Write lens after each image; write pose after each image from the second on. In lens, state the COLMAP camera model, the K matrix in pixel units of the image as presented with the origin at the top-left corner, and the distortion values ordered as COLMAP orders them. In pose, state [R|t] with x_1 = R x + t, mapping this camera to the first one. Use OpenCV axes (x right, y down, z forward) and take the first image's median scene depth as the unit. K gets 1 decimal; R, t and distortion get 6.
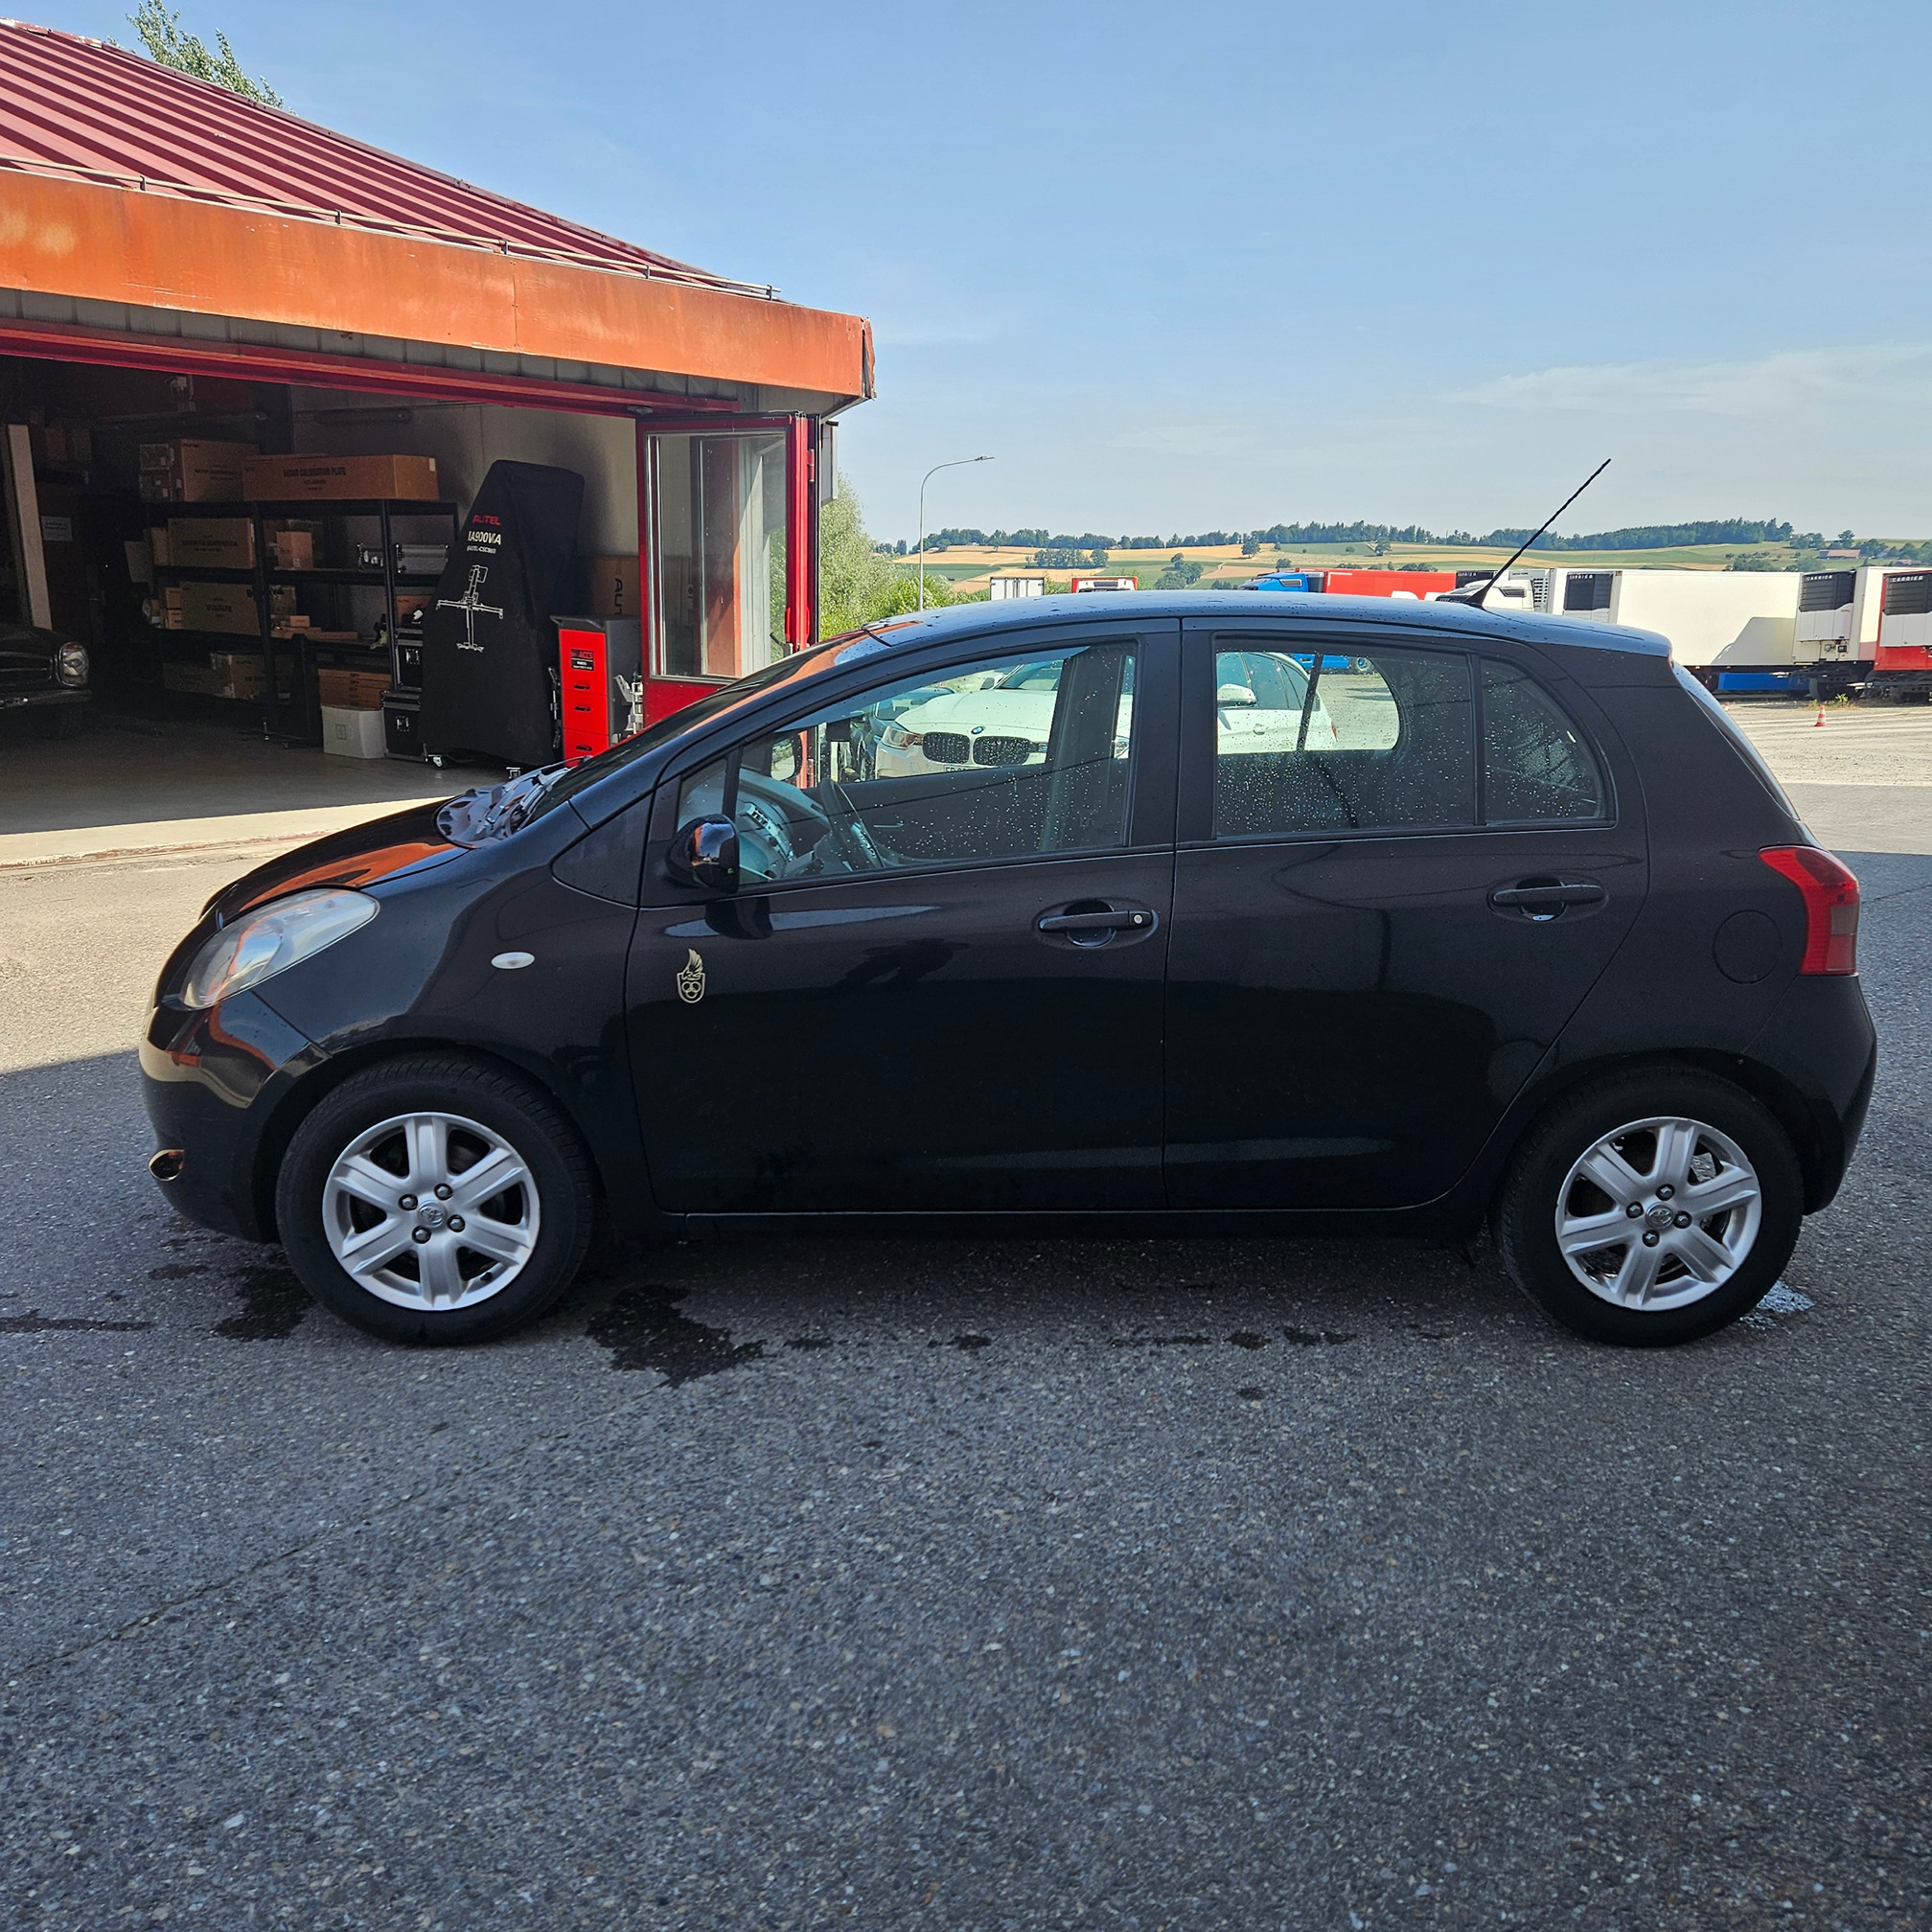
lens RADIAL K [[1743.5, 0, 919.7], [0, 1743.5, 970.8], [0, 0, 1]] dist [0.083152, -0.065165]
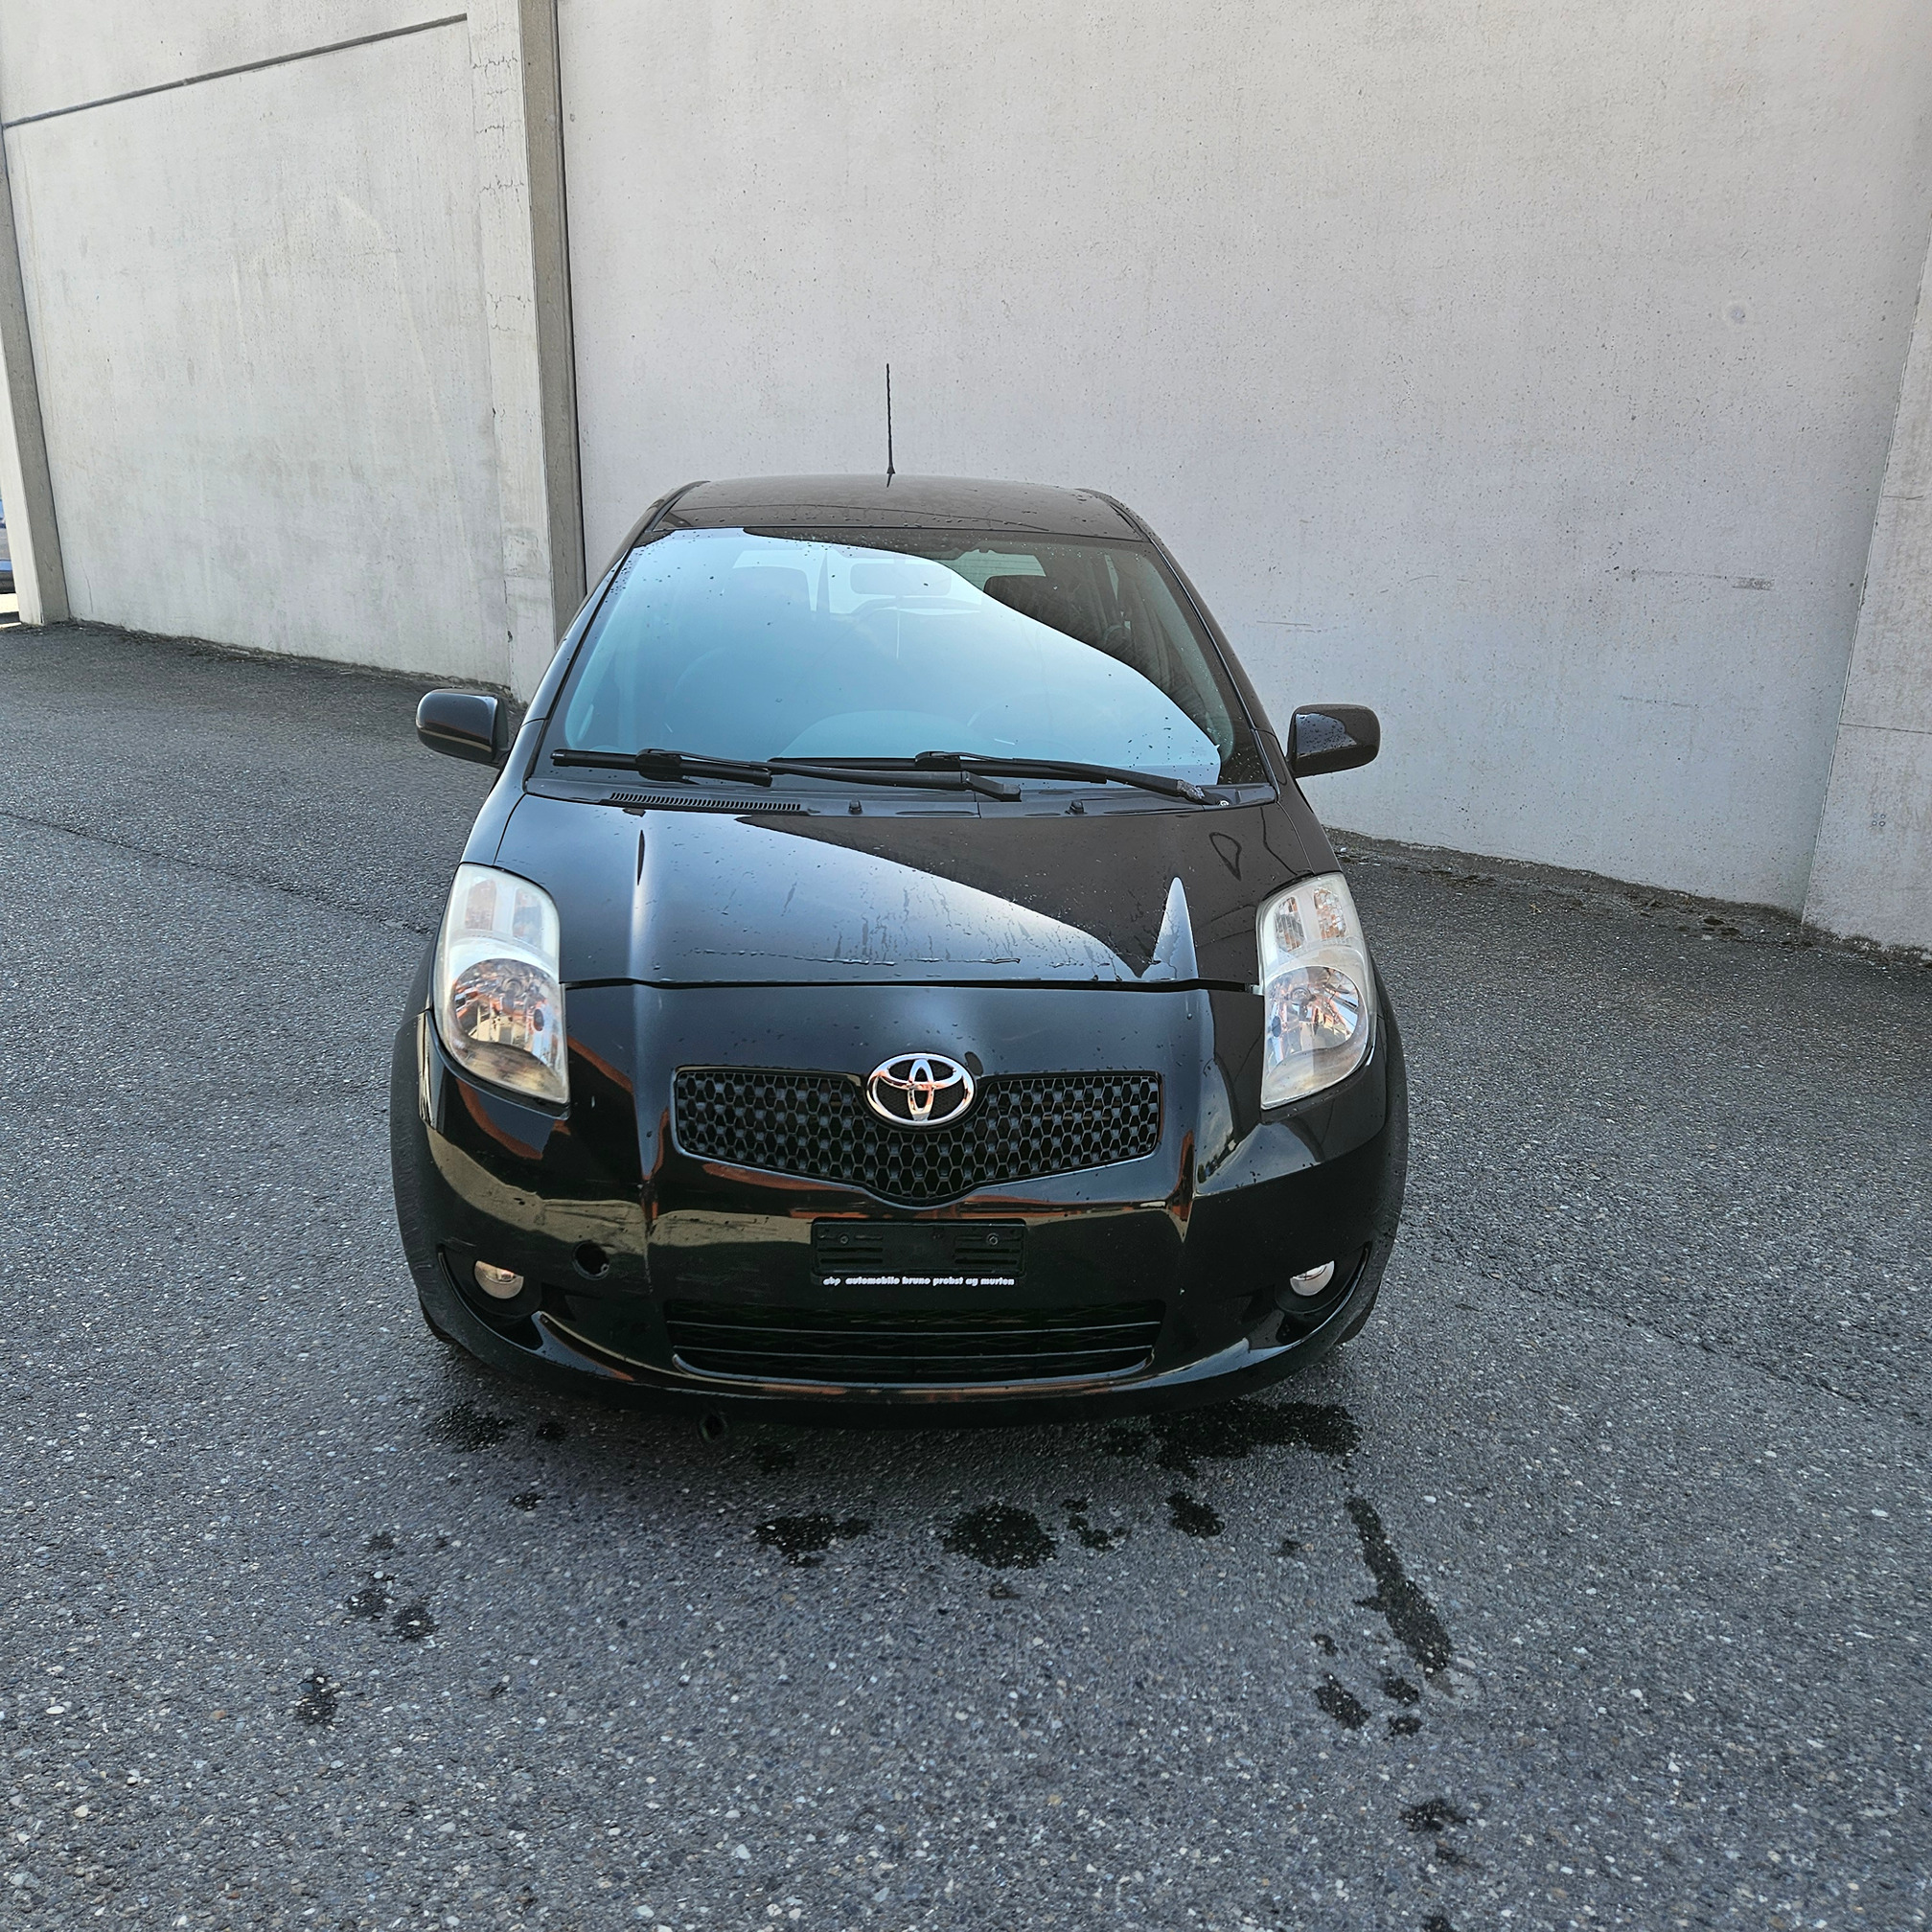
lens RADIAL K [[1735.8, 0, 974.2], [0, 1735.8, 966.4], [0, 0, 1]] dist [0.075919, -0.065189]
pose [[-0.028800, -0.301475, 0.953039, -0.960597], [0.198583, 0.932705, 0.301043, -0.246738], [-0.979661, 0.197927, 0.033006, 0.964878]]
